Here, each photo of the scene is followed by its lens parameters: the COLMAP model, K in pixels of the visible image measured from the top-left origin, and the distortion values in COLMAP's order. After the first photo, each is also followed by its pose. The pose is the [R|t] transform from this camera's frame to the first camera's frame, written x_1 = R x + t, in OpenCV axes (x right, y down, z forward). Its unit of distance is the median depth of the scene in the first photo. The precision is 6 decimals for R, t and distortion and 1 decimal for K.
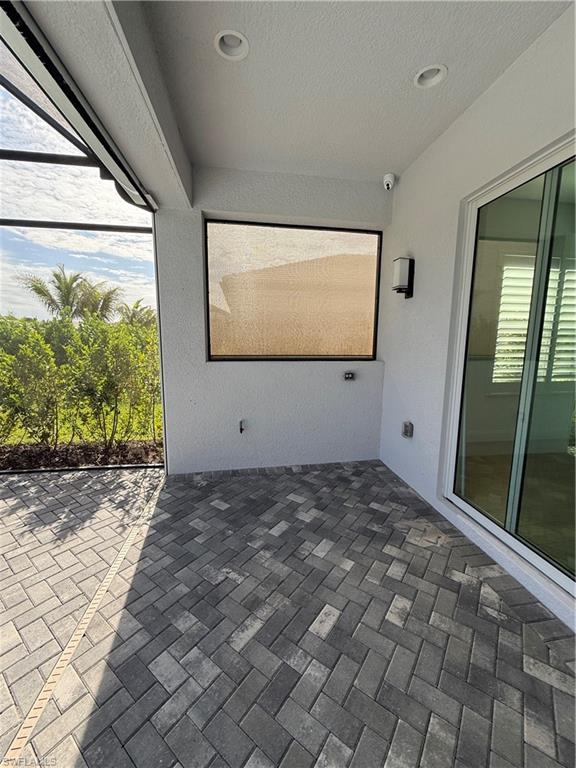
lens RADIAL K [[309.0, 0, 288.0], [0, 309.0, 384.0], [0, 0, 1]] dist [-0.000291, -0.000022]
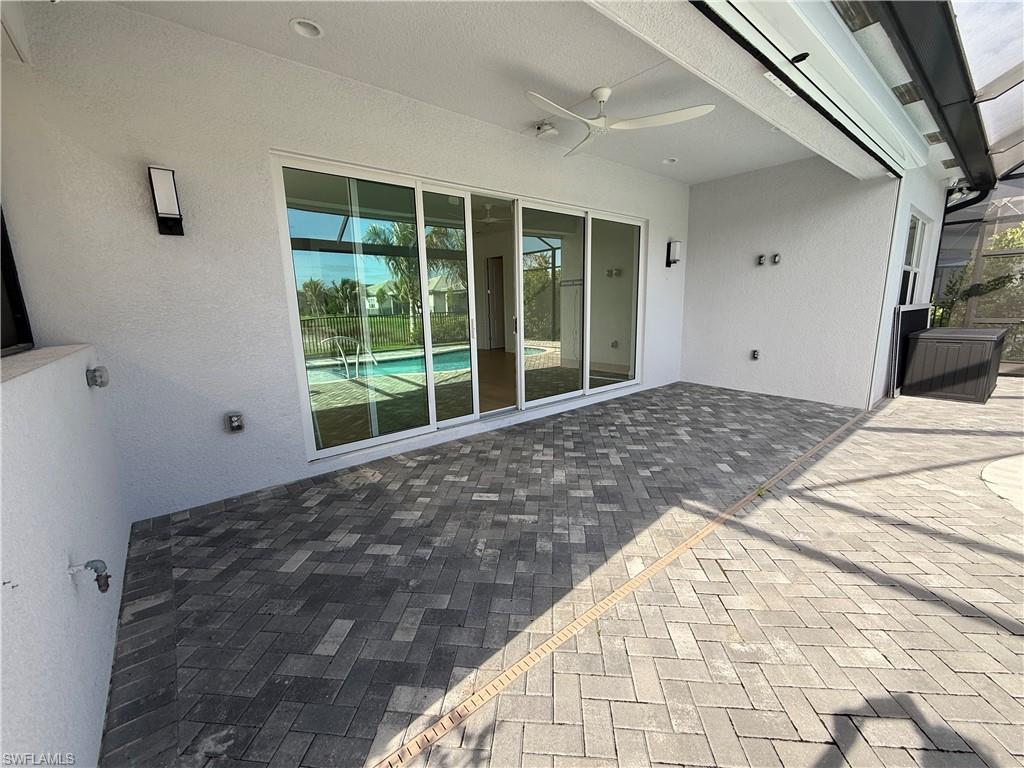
lens RADIAL K [[412.0, 0, 512.0], [0, 412.0, 384.0], [0, 0, 1]] dist [-0.000291, -0.000022]
pose [[-0.508509, -0.160867, 0.845896, -1.220762], [0.149783, 0.950890, 0.270876, -0.167618], [-0.847929, 0.264444, -0.459441, 1.391260]]
